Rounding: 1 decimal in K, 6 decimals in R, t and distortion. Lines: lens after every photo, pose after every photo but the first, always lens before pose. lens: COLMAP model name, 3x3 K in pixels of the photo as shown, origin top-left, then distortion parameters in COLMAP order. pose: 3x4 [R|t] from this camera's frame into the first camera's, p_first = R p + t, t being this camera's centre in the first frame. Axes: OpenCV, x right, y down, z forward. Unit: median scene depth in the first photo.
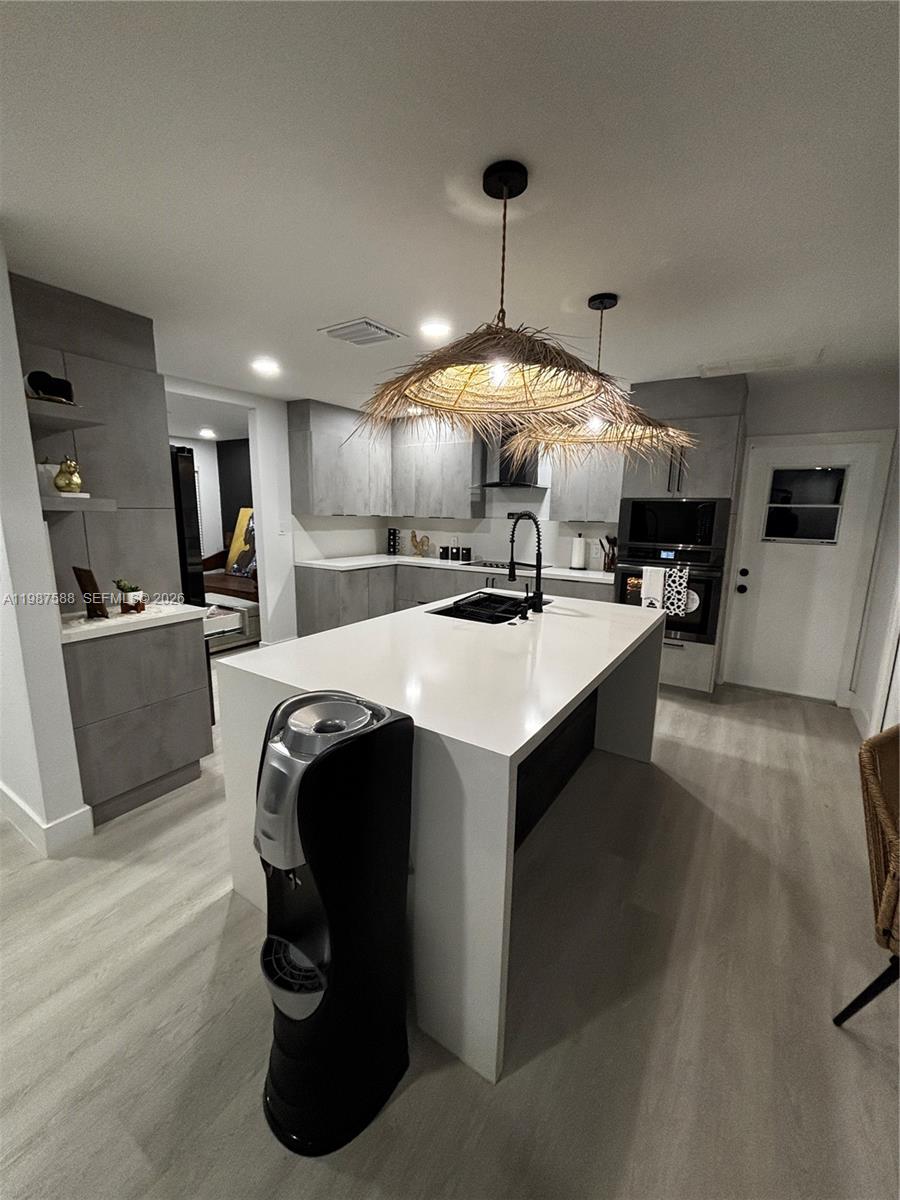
lens RADIAL K [[482.5, 0, 452.6], [0, 482.5, 598.0], [0, 0, 1]] dist [-0.002583, 0.000134]
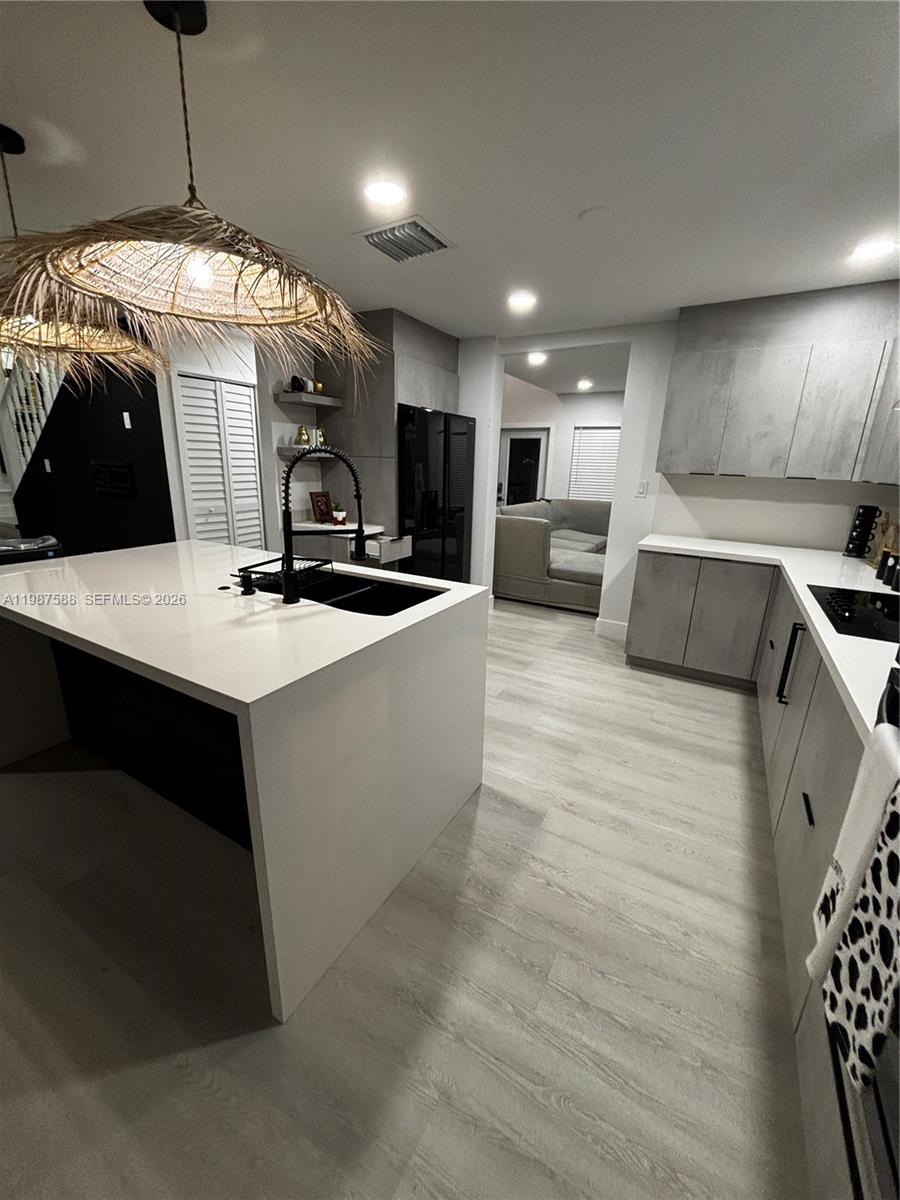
lens RADIAL K [[482.5, 0, 446.5], [0, 482.5, 598.0], [0, 0, 1]] dist [-0.002583, 0.000134]
pose [[0.042340, 0.255108, -0.965985, 0.443471], [-0.207447, 0.948026, 0.241272, -0.095895], [0.977330, 0.190175, 0.093060, 0.622353]]
